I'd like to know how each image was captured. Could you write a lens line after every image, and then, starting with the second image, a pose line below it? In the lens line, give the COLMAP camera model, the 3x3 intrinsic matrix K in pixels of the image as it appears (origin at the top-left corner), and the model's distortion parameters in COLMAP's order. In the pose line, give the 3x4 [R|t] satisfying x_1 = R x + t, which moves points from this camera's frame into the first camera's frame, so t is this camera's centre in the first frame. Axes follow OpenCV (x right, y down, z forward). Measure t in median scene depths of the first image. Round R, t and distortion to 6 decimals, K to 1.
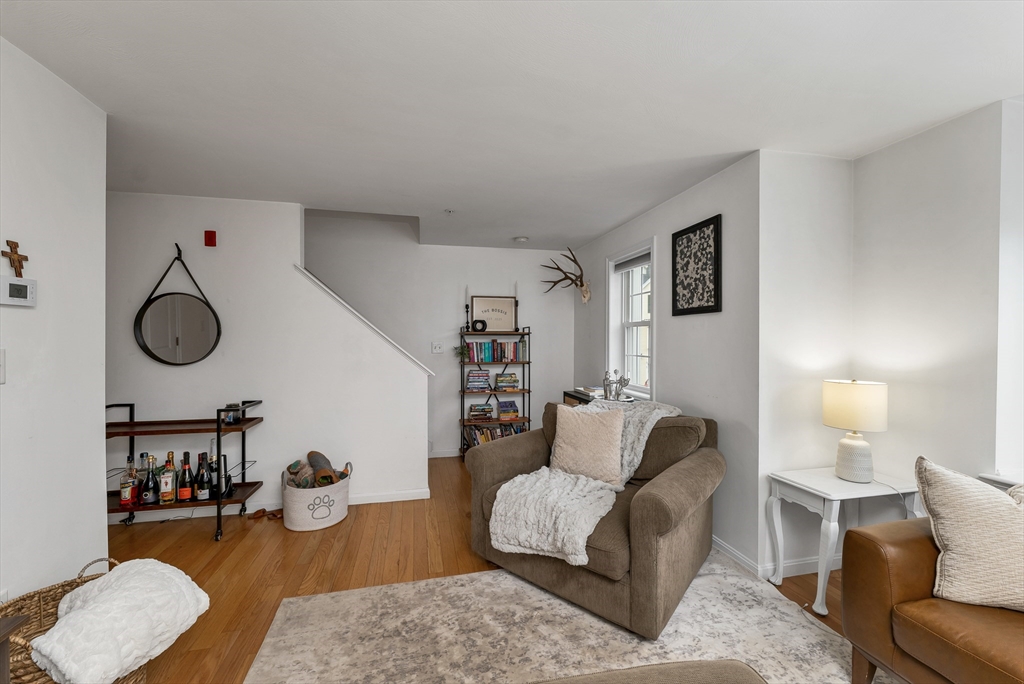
lens RADIAL K [[417.8, 0, 513.8], [0, 417.8, 341.8], [0, 0, 1]] dist [0.001032, 0.000239]
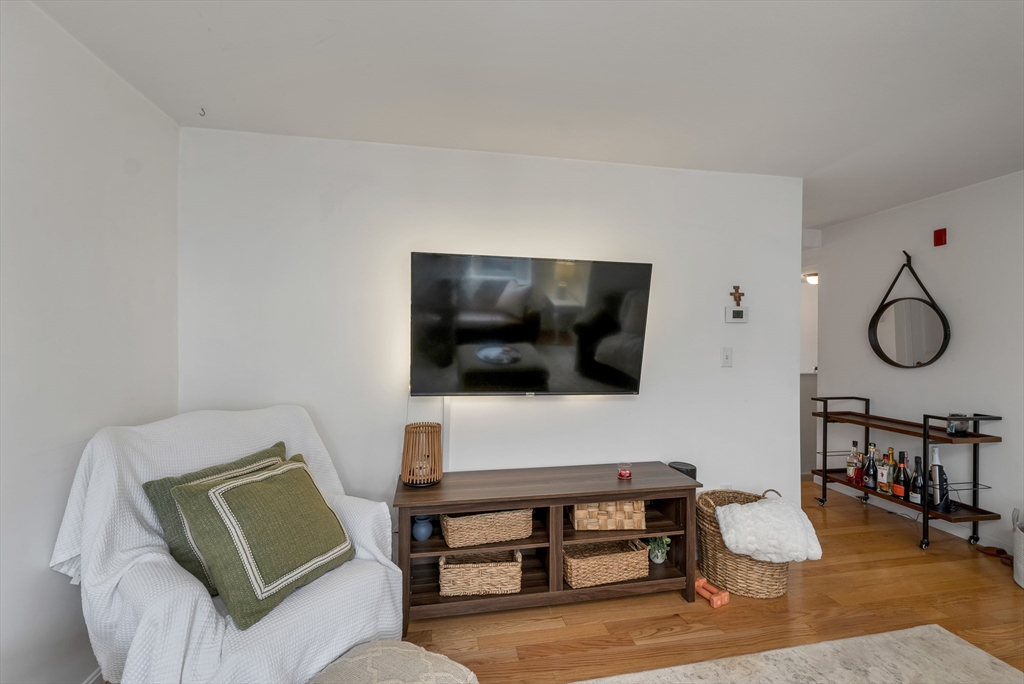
lens RADIAL K [[417.8, 0, 513.8], [0, 417.8, 341.8], [0, 0, 1]] dist [0.001032, 0.000239]
pose [[-0.026135, 0.002029, -0.999656, 0.283842], [-0.010778, 0.999939, 0.002312, -0.000695], [0.999600, 0.010835, -0.026112, 0.061269]]
